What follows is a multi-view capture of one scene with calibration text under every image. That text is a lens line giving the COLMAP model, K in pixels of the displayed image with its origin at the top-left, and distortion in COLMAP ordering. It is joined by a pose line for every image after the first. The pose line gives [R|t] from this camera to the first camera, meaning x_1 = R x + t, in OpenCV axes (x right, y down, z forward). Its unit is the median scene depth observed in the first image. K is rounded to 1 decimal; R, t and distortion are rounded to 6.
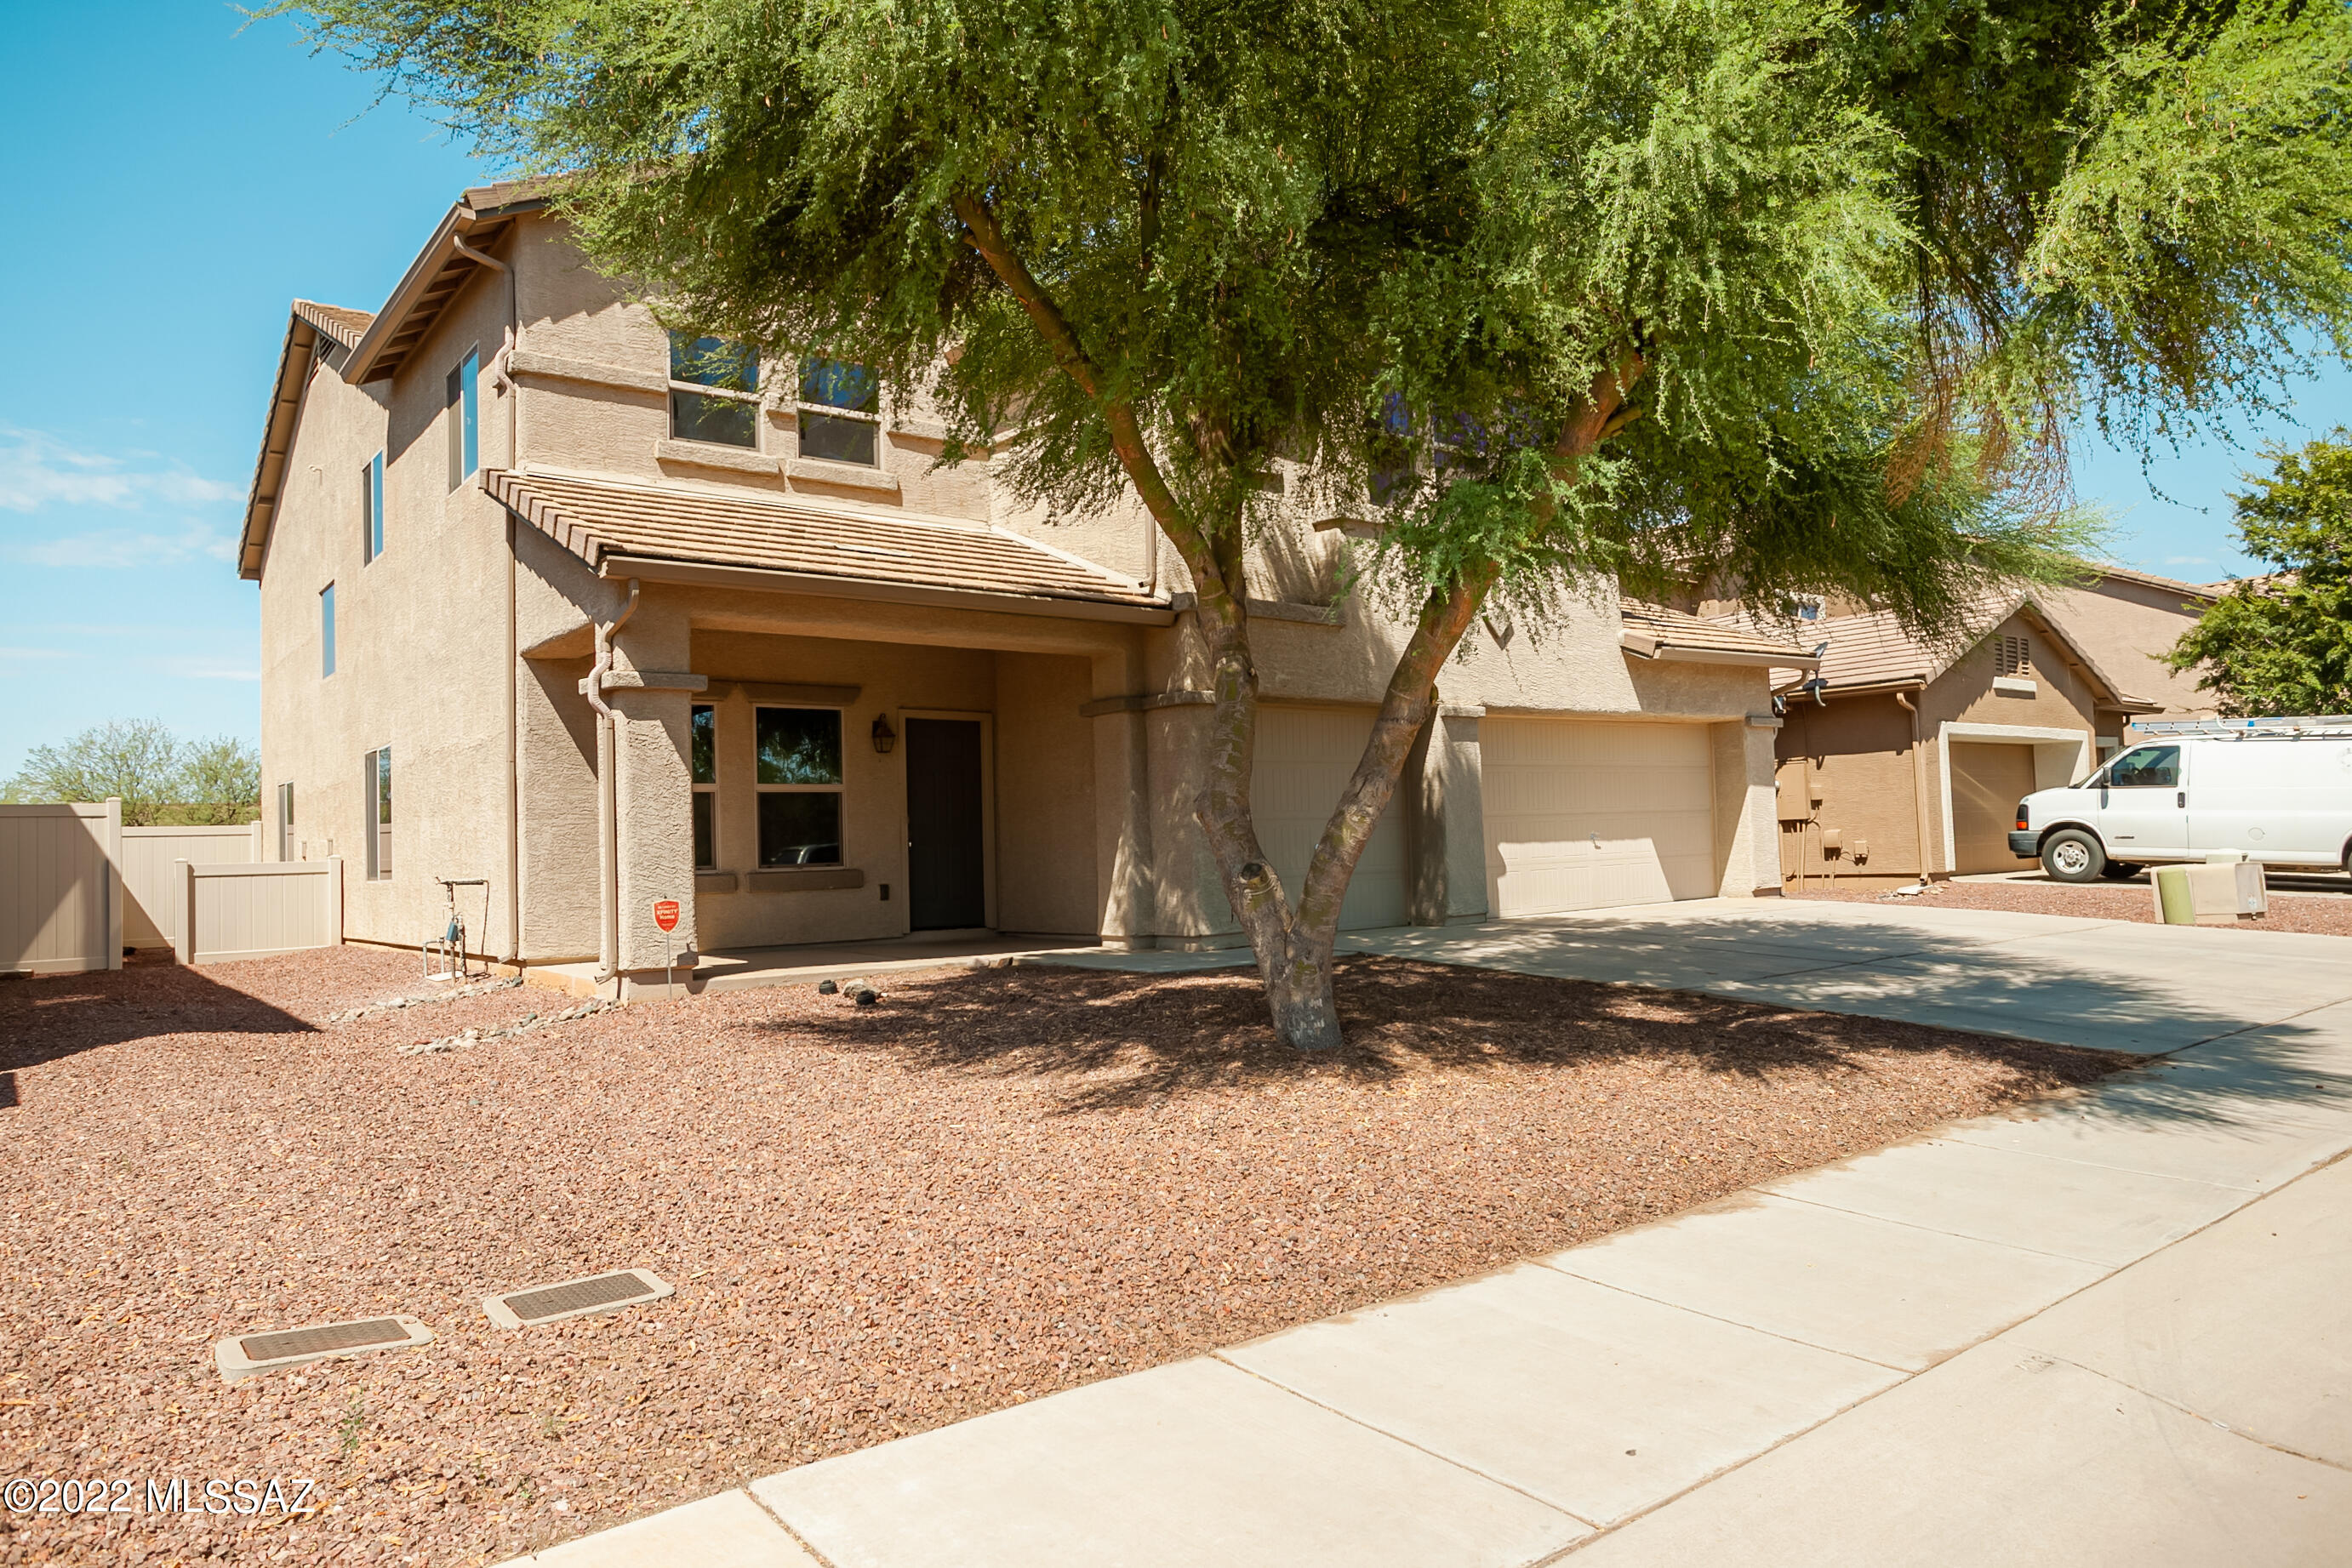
lens RADIAL K [[1527.9, 0, 1177.2], [0, 1527.9, 768.9], [0, 0, 1]] dist [-0.048738, 0.049423]
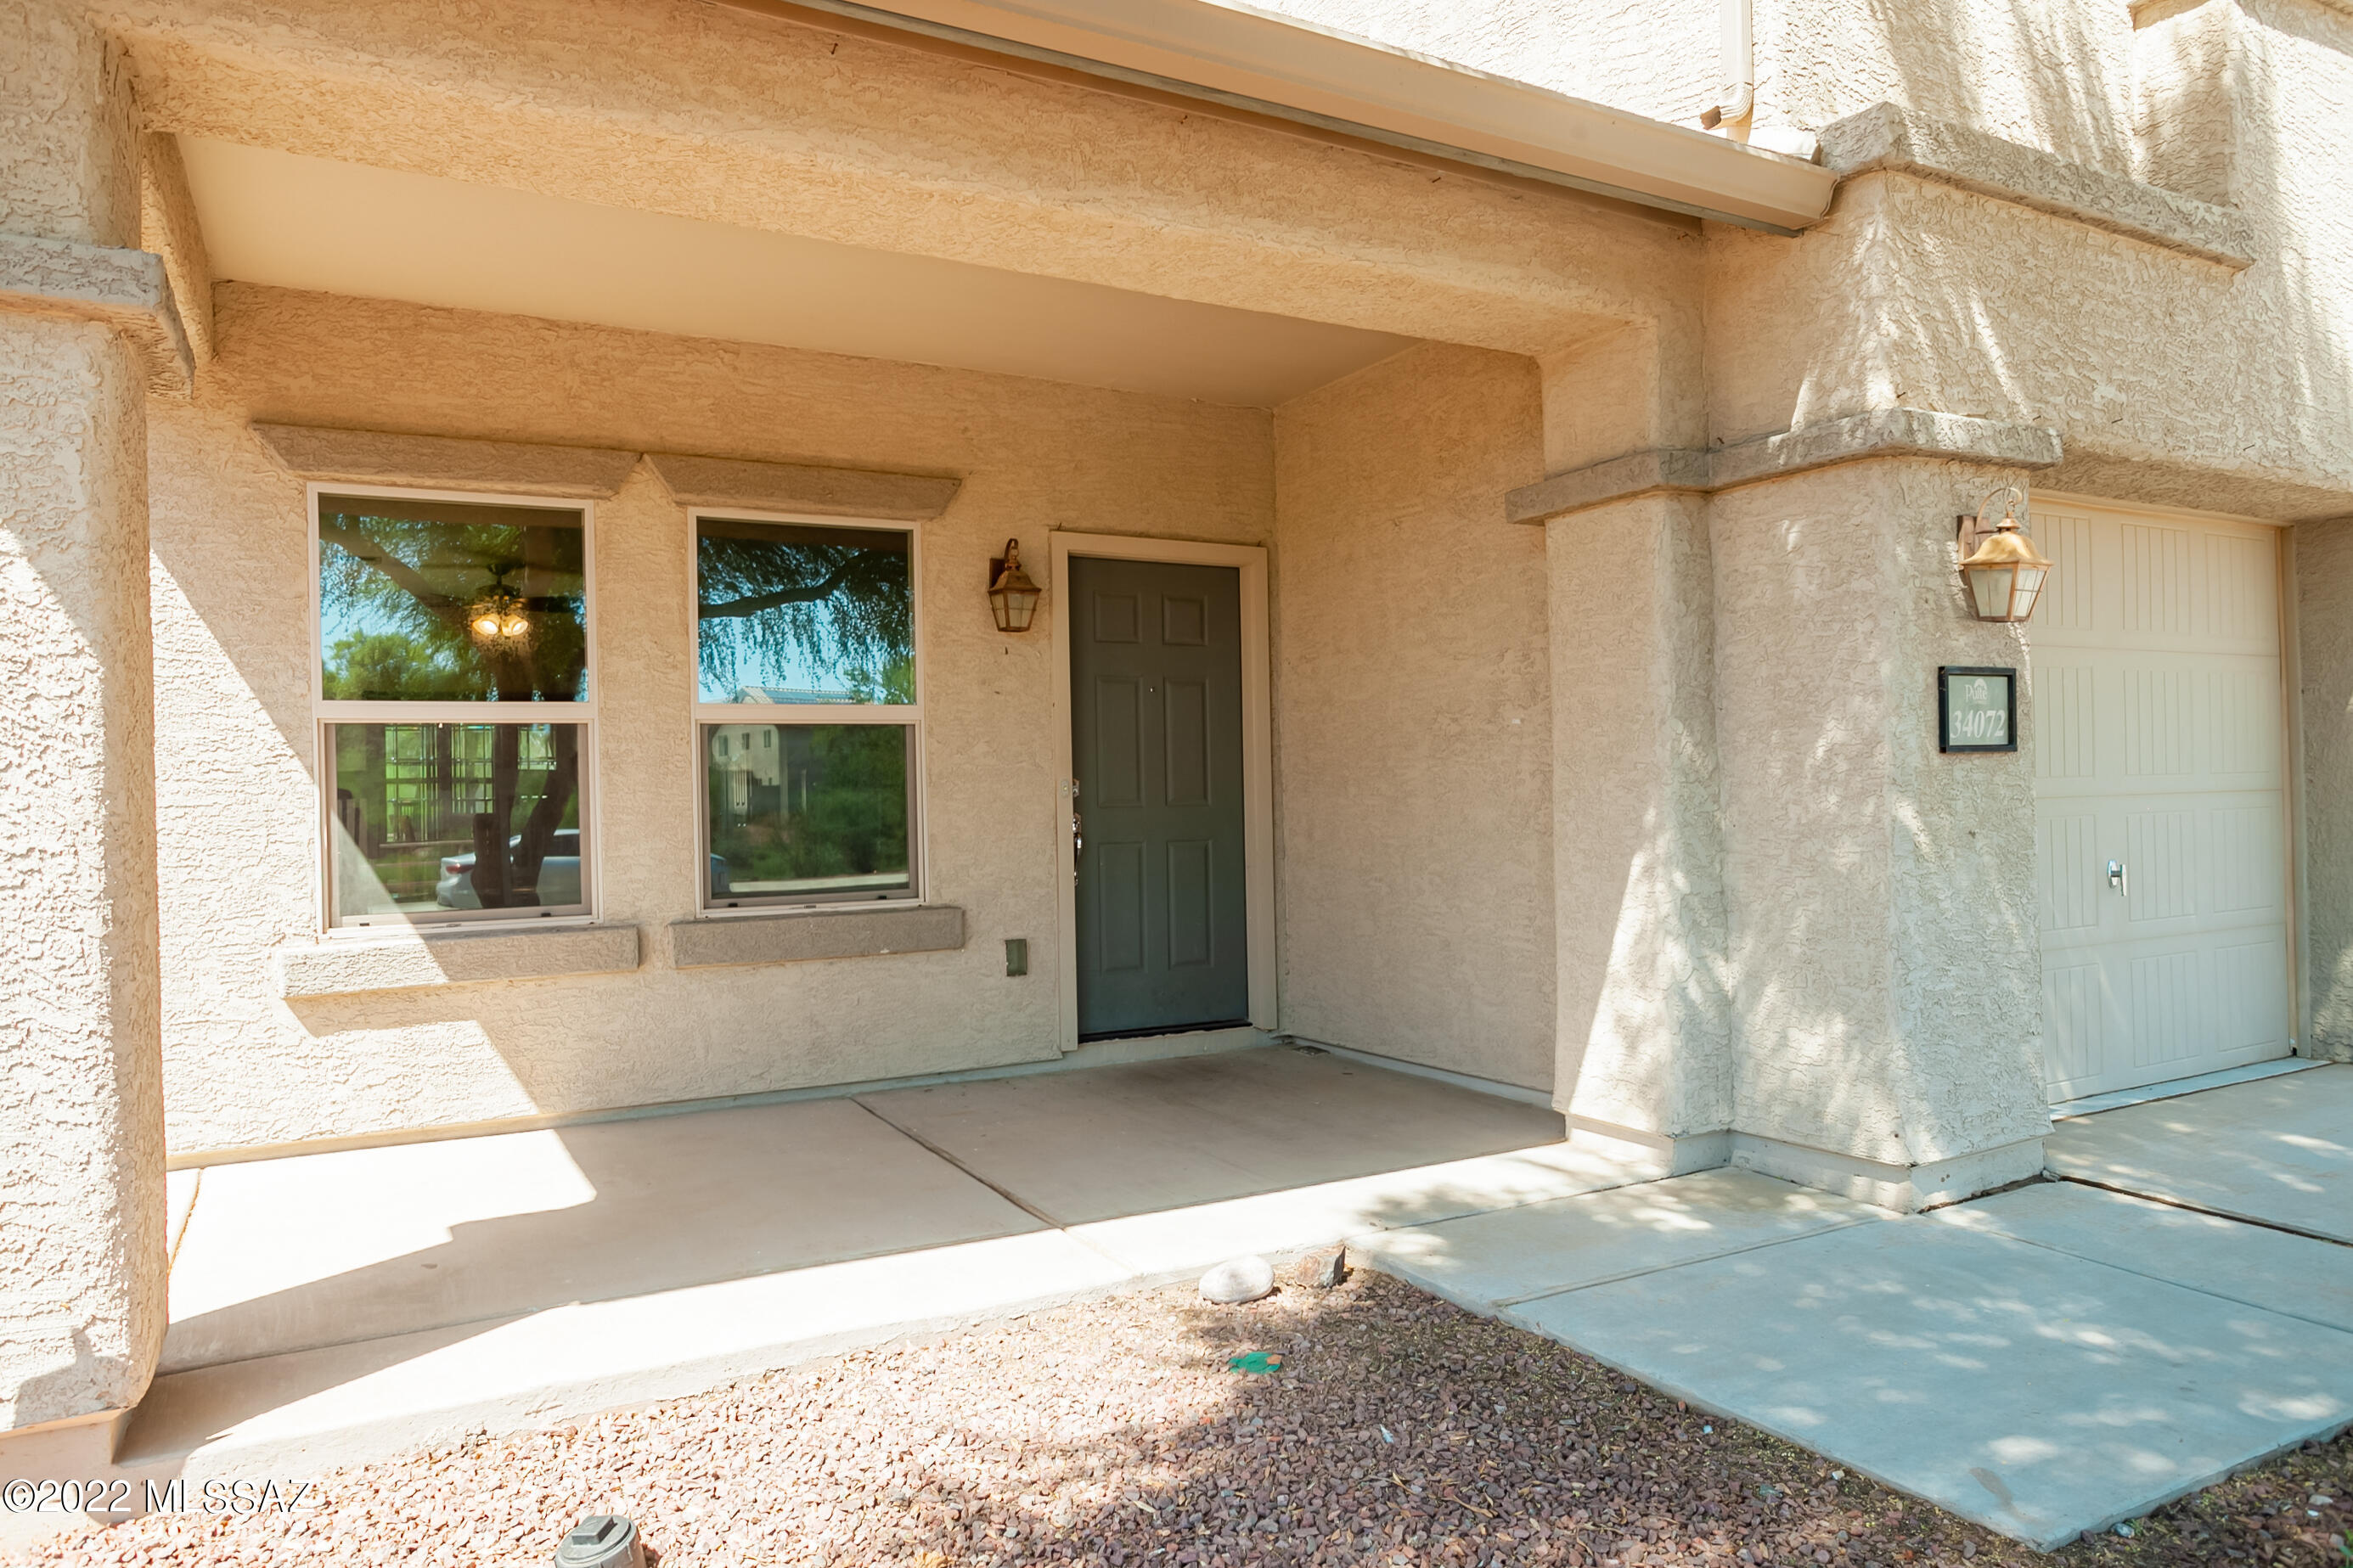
lens RADIAL K [[1528.5, 0, 1177.7], [0, 1528.5, 768.9], [0, 0, 1]] dist [-0.048738, 0.049423]
pose [[0.986693, 0.007484, -0.162421, -0.079993], [-0.000515, 0.999079, 0.042907, 0.009864], [0.162592, -0.042253, 0.985788, 0.599414]]
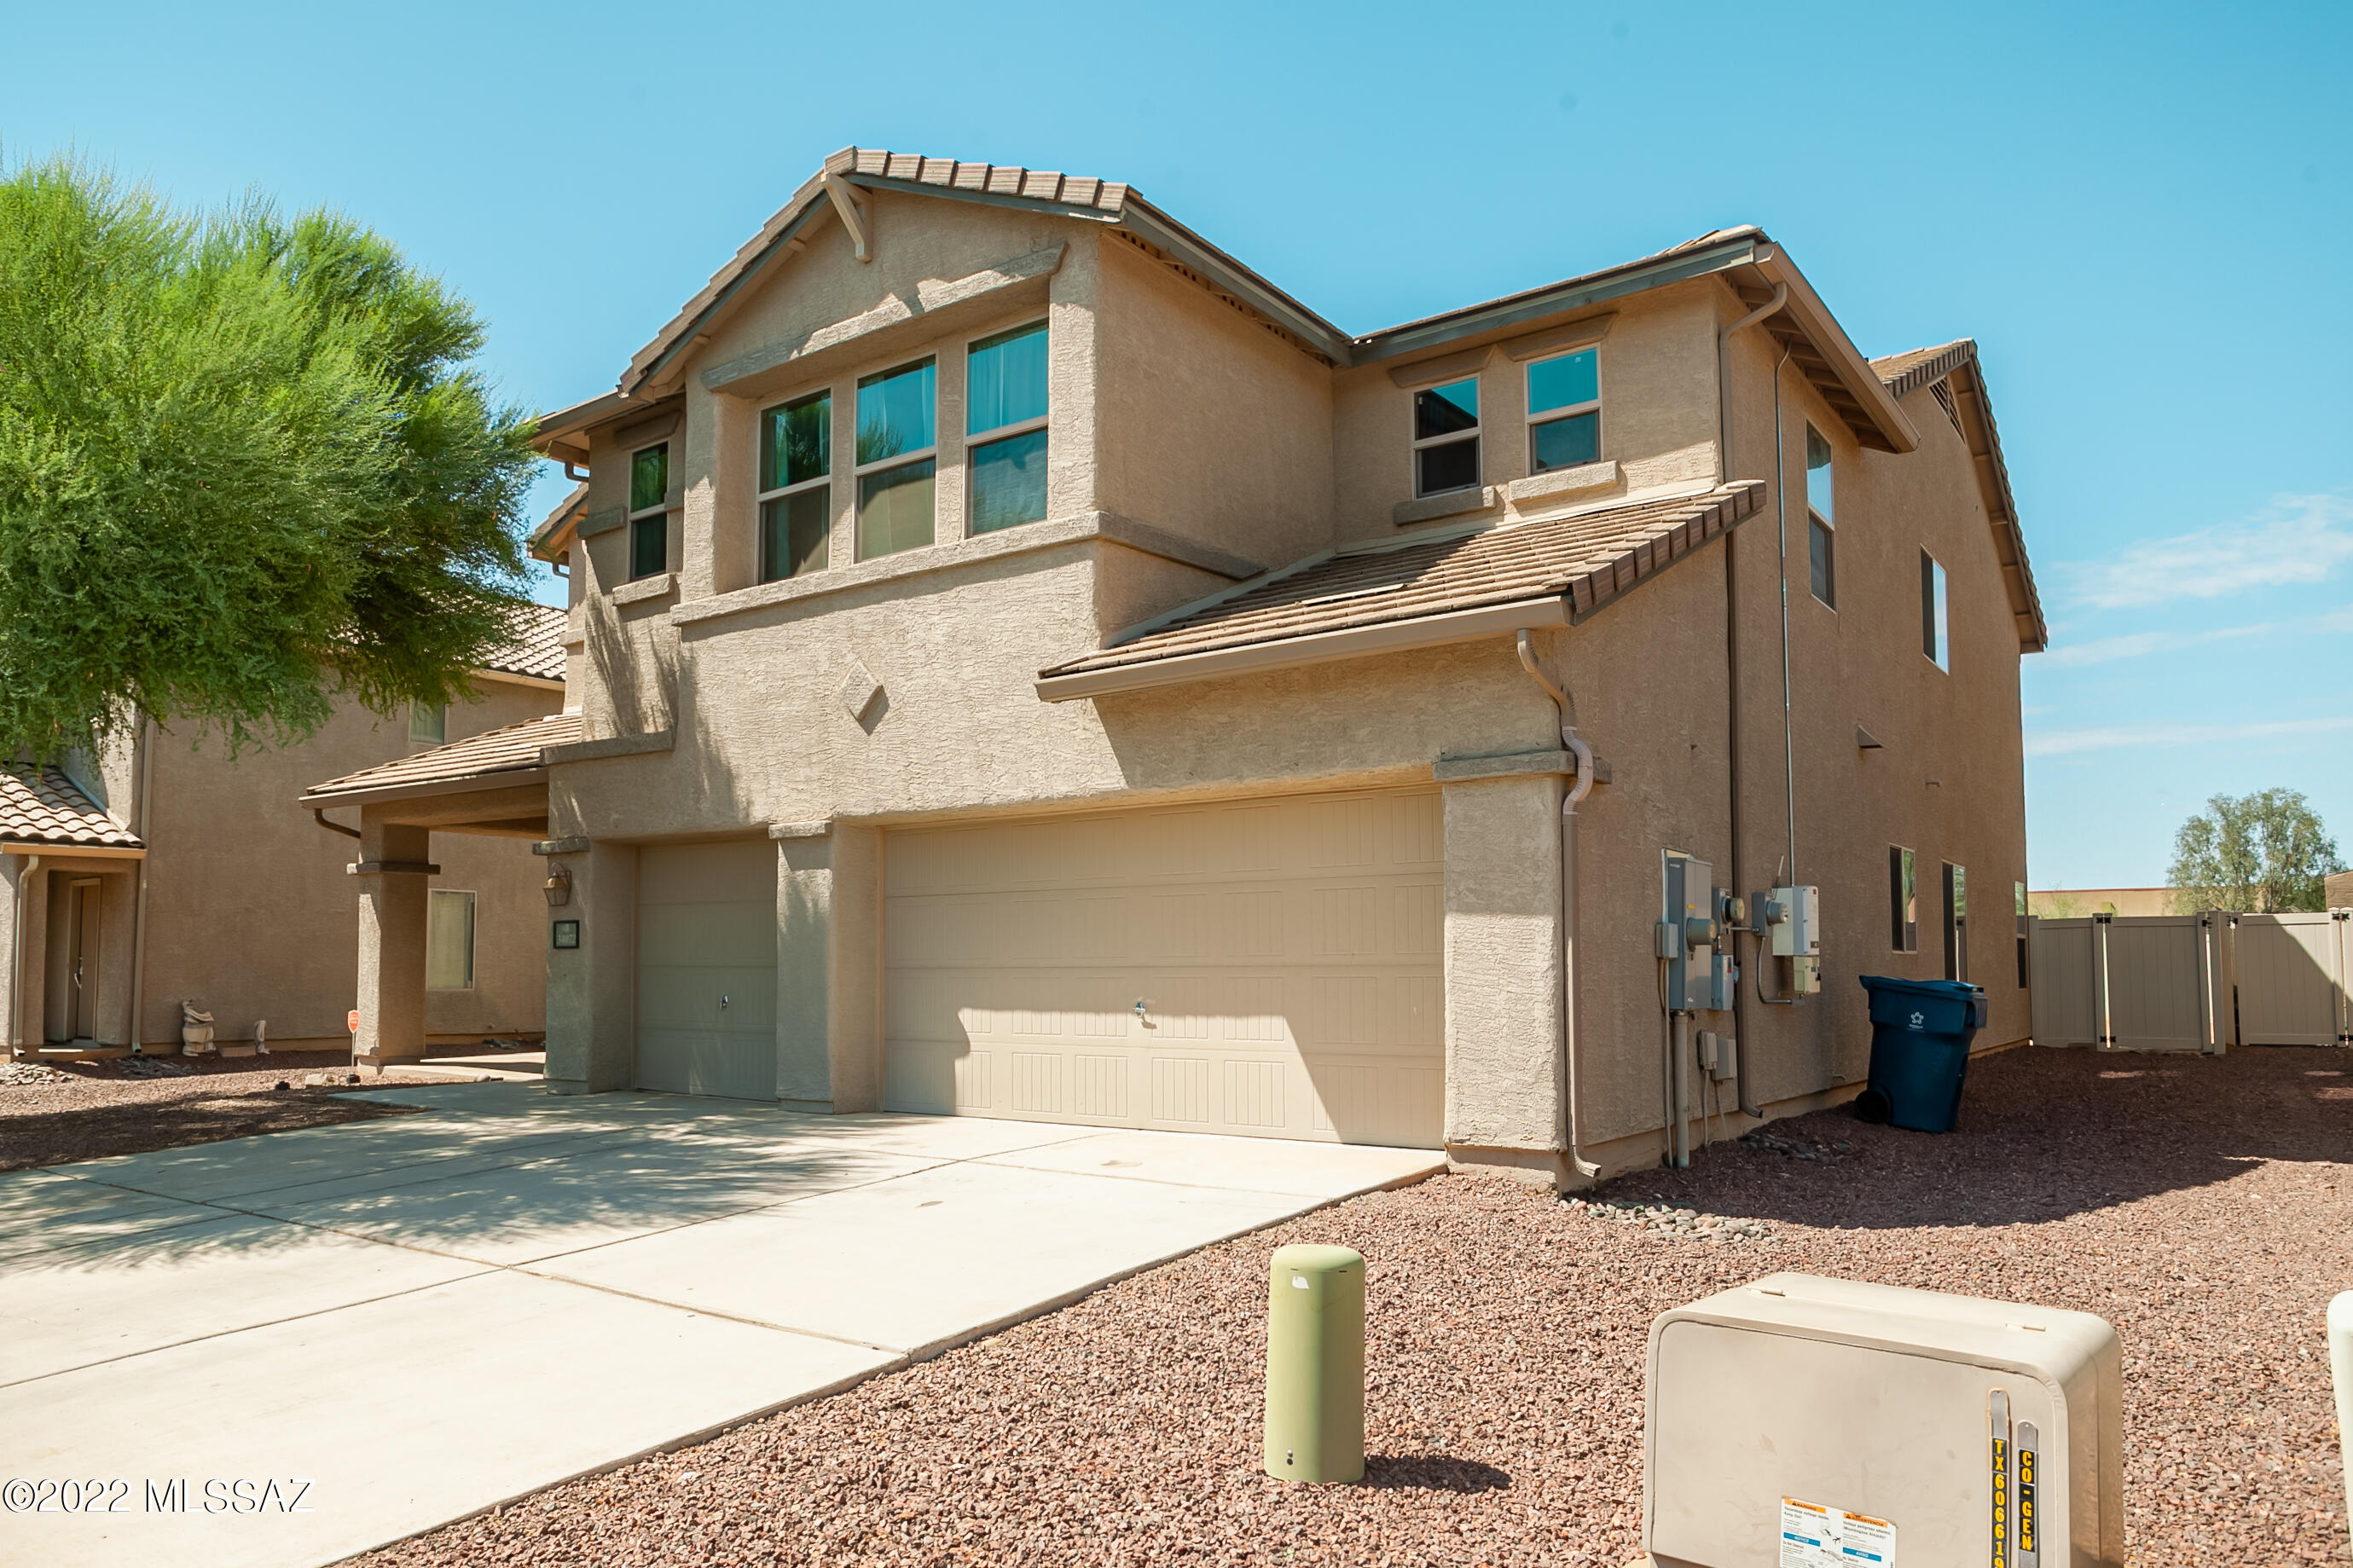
lens RADIAL K [[1587.7, 0, 1164.3], [0, 1587.7, 874.4], [0, 0, 1]] dist [-0.028766, 0.005680]
pose [[0.250267, -0.023301, -0.967896, 1.049229], [0.042502, 0.999011, -0.013061, 0.002406], [0.967243, -0.037869, 0.251010, 1.035799]]
